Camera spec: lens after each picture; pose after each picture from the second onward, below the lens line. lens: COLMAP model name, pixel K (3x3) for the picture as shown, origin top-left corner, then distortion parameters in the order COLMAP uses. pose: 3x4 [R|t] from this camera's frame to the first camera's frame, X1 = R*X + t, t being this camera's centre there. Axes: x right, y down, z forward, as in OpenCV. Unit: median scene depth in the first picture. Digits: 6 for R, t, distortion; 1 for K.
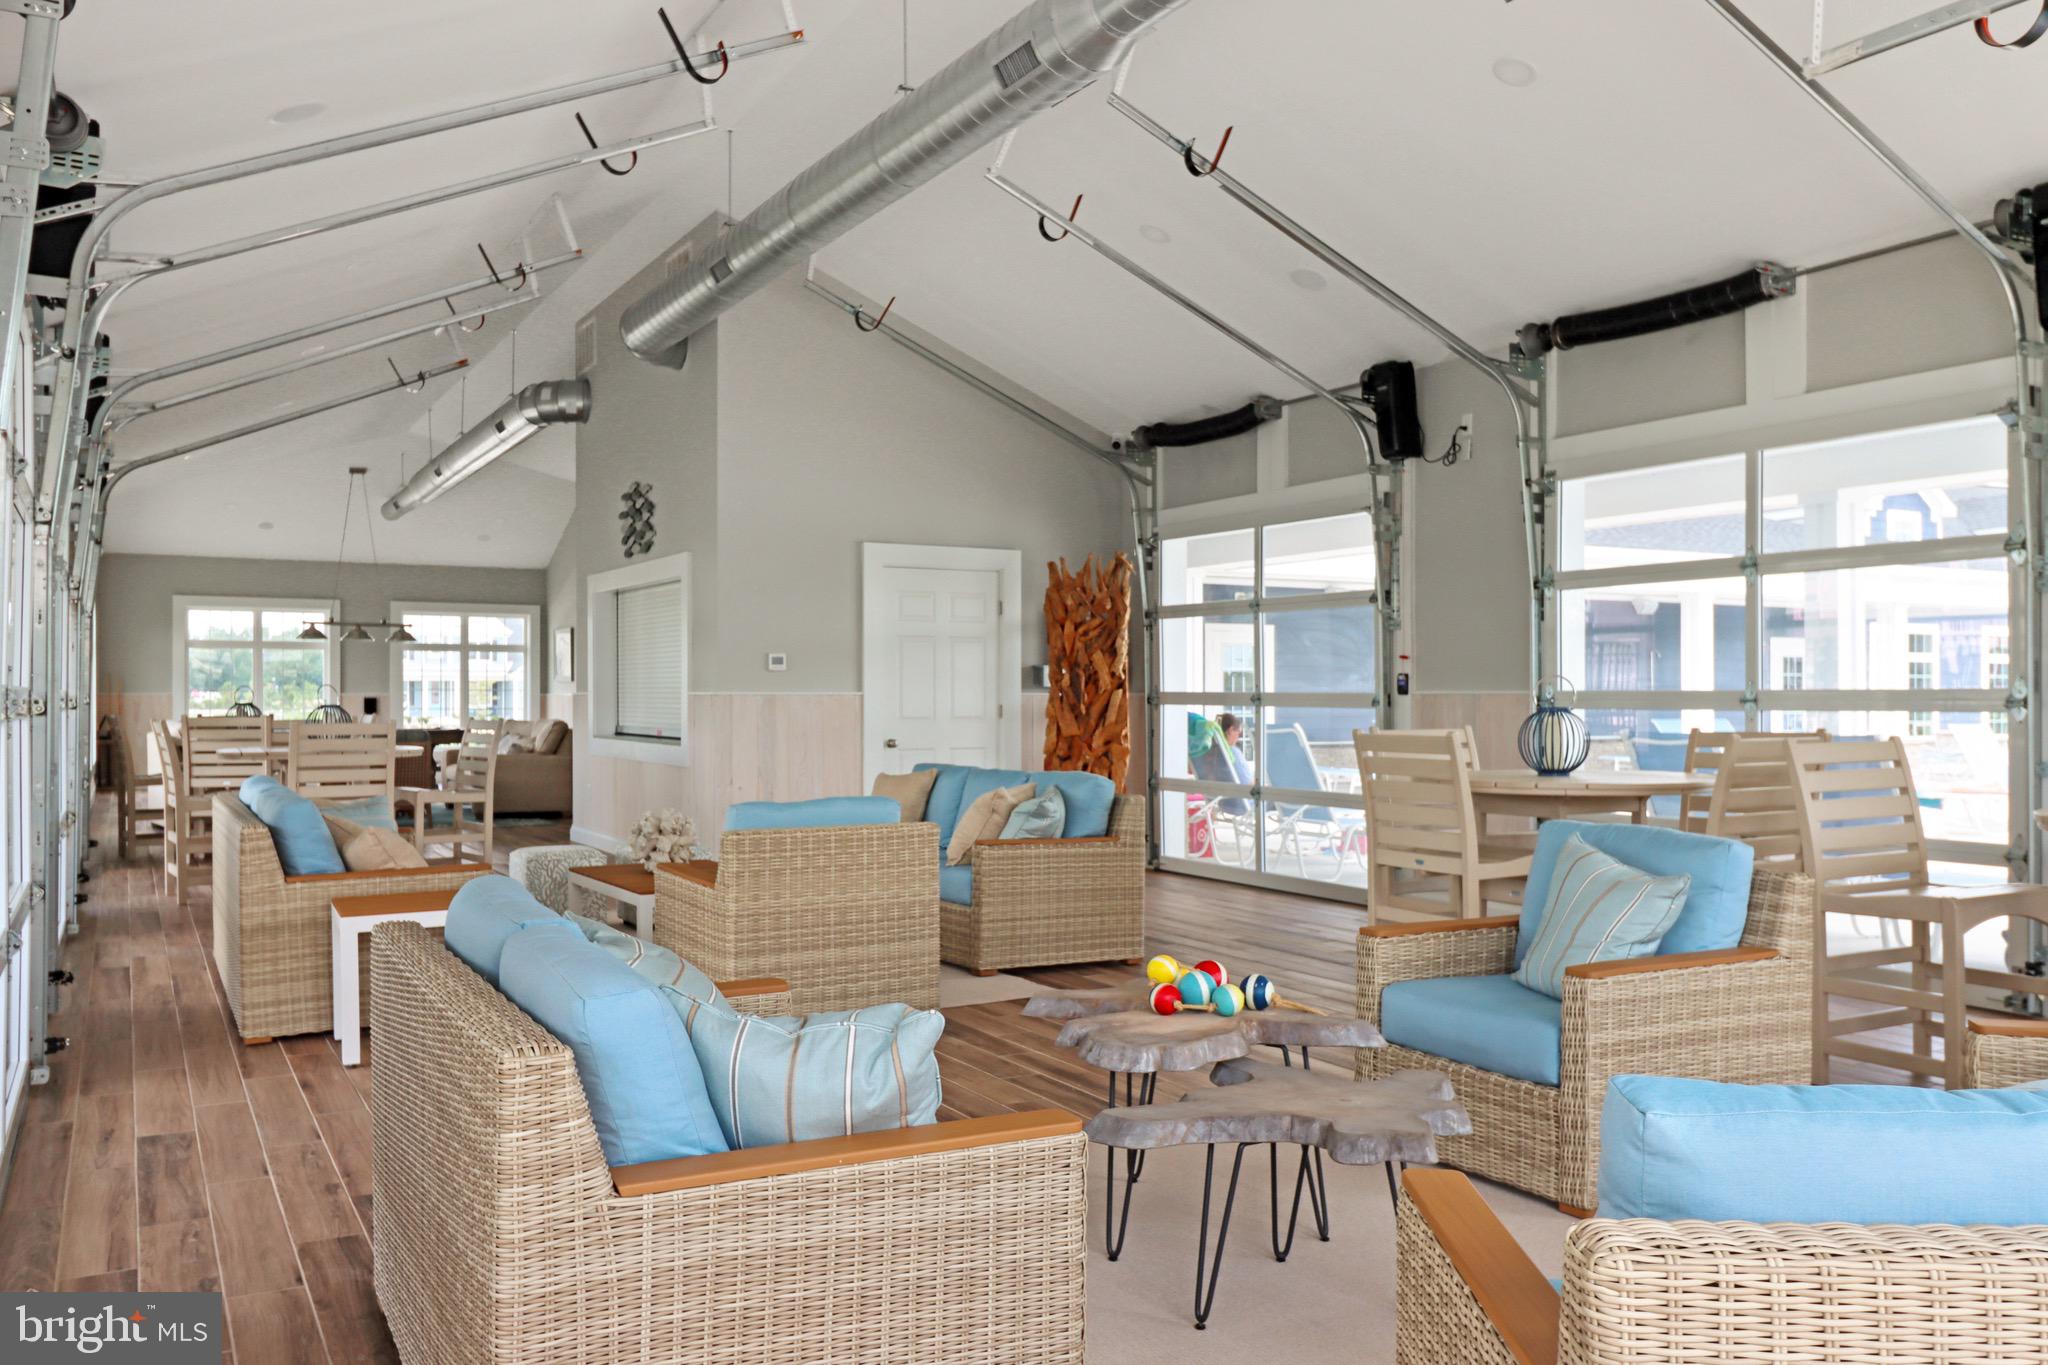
lens RADIAL K [[1668.3, 0, 1024.0], [0, 1668.3, 682.5], [0, 0, 1]] dist [0.000635, -0.001560]
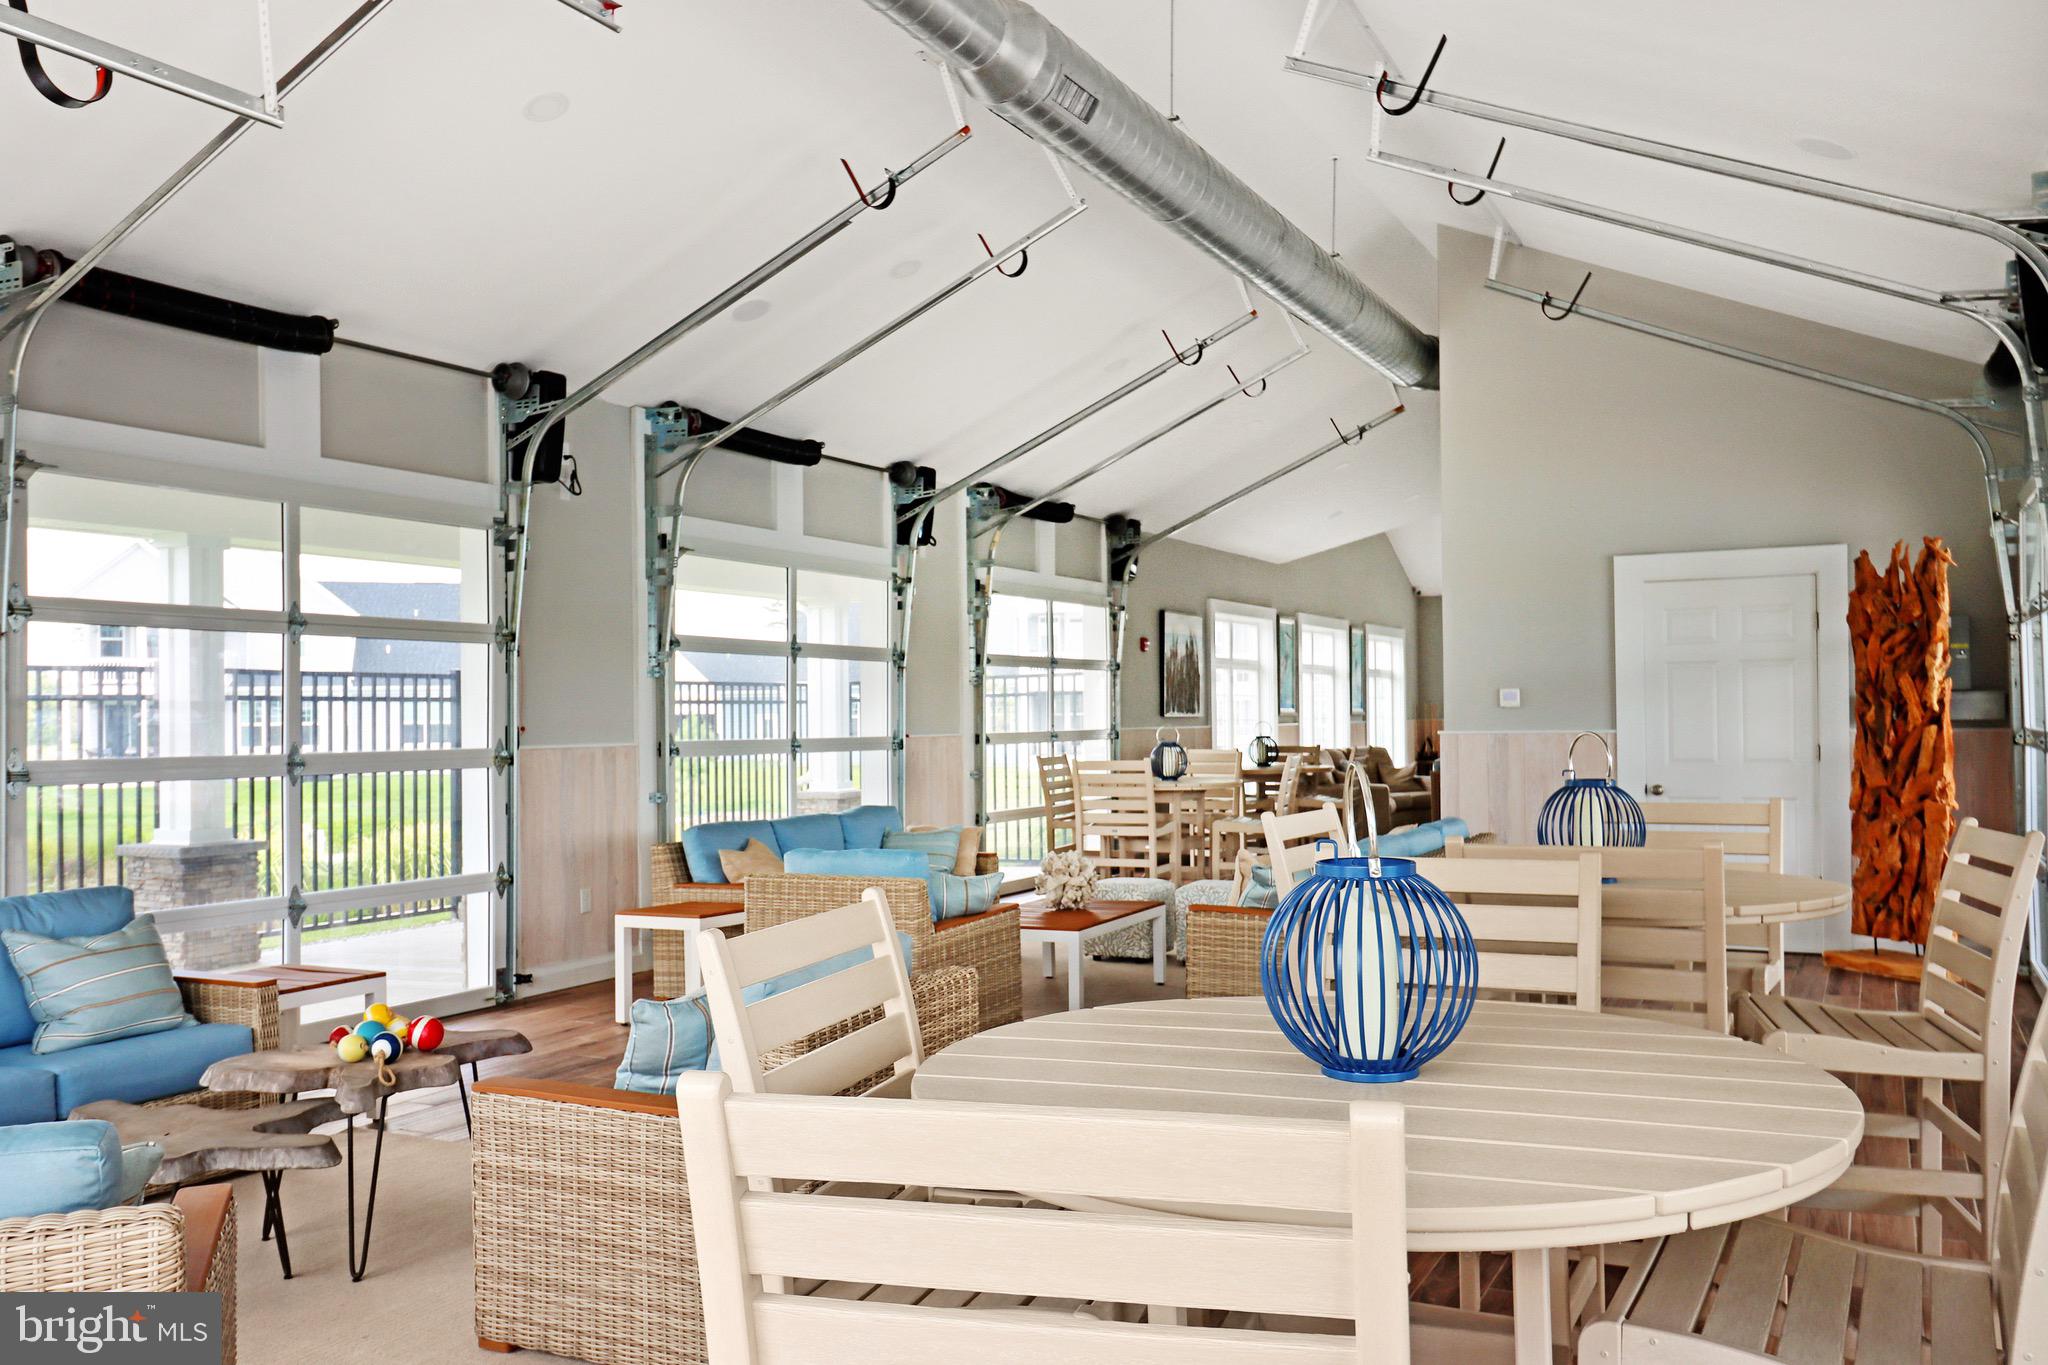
lens RADIAL K [[1668.3, 0, 1024.0], [0, 1668.3, 682.5], [0, 0, 1]] dist [0.000635, -0.001560]
pose [[0.550286, -0.024872, -0.834606, 0.449389], [0.018036, 0.999677, -0.017900, -0.008879], [0.834781, -0.005203, 0.550557, 0.264142]]
